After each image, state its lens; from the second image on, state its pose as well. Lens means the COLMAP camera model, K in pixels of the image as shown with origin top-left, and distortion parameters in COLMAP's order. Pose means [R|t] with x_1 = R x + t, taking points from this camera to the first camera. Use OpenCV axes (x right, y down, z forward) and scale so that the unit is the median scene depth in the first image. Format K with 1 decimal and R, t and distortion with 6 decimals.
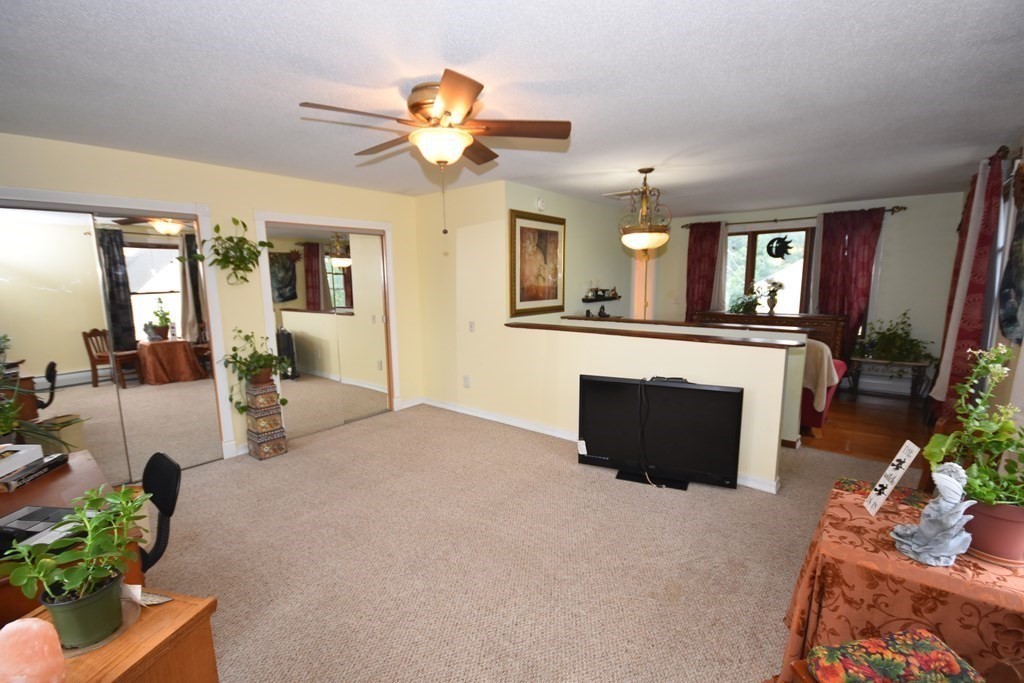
lens RADIAL K [[475.4, 0, 507.7], [0, 475.4, 350.1], [0, 0, 1]] dist [0.000282, -0.000019]
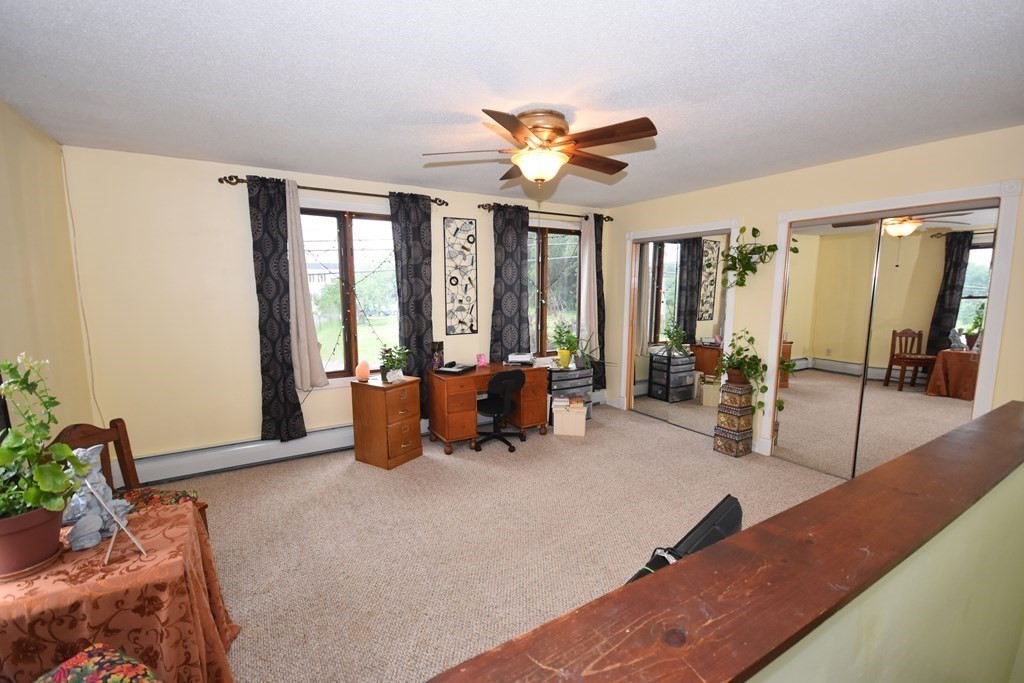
lens RADIAL K [[463.4, 0, 507.7], [0, 463.4, 347.5], [0, 0, 1]] dist [-0.016958, -0.000094]
pose [[-0.361485, 0.135456, -0.922486, 1.043341], [-0.142049, 0.969840, 0.198072, -0.241888], [0.921494, 0.202639, -0.331341, 1.532349]]
